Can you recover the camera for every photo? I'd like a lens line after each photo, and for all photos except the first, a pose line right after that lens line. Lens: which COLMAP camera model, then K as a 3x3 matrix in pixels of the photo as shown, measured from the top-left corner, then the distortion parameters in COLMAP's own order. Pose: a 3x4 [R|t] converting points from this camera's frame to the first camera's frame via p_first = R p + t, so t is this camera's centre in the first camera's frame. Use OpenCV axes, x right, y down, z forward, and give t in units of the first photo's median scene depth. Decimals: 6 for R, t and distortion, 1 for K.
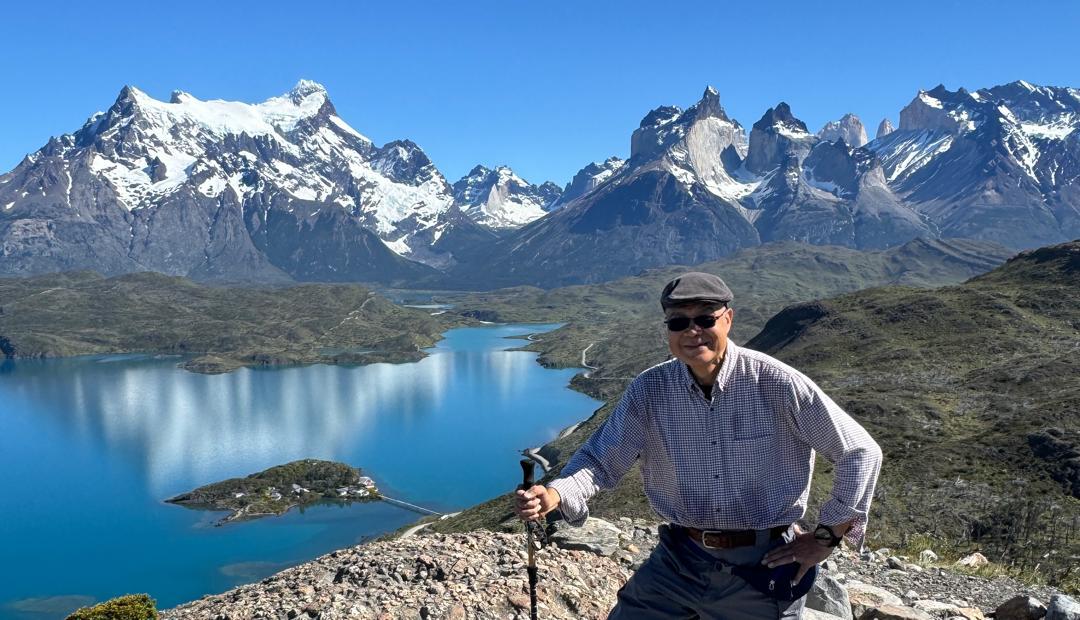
lens RADIAL K [[1008.7, 0, 537.4], [0, 1008.7, 380.9], [0, 0, 1]] dist [0.004628, 0.016465]
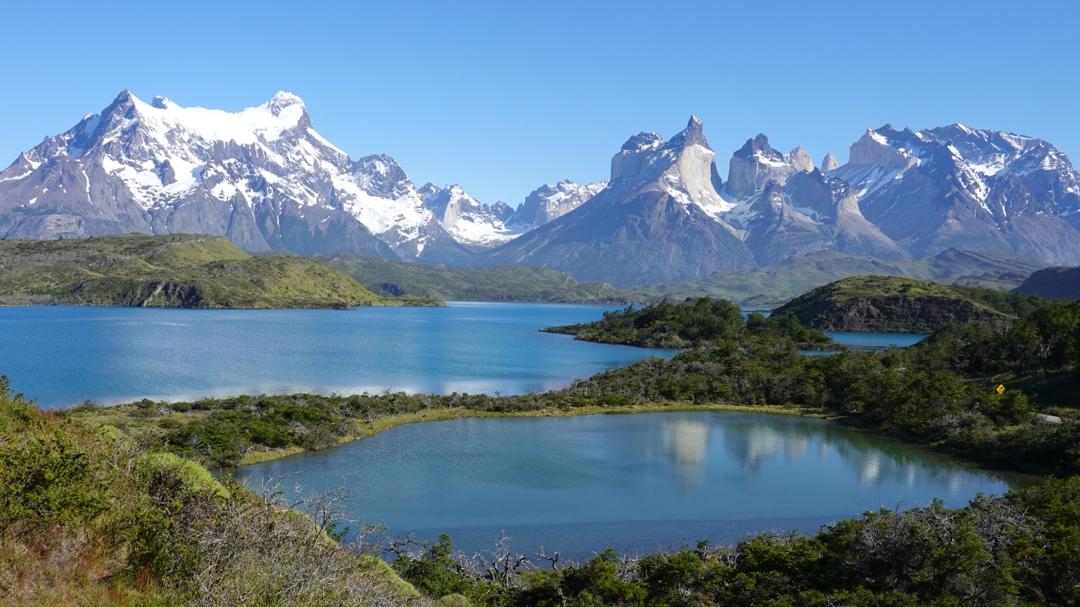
lens RADIAL K [[1085.7, 0, 540.0], [0, 1085.7, 303.5], [0, 0, 1]] dist [0.032326, 0.005316]
pose [[0.992150, 0.023213, 0.122878, -0.131718], [-0.009822, 0.994050, -0.108478, 0.034199], [-0.124665, 0.106419, 0.986475, -0.103181]]
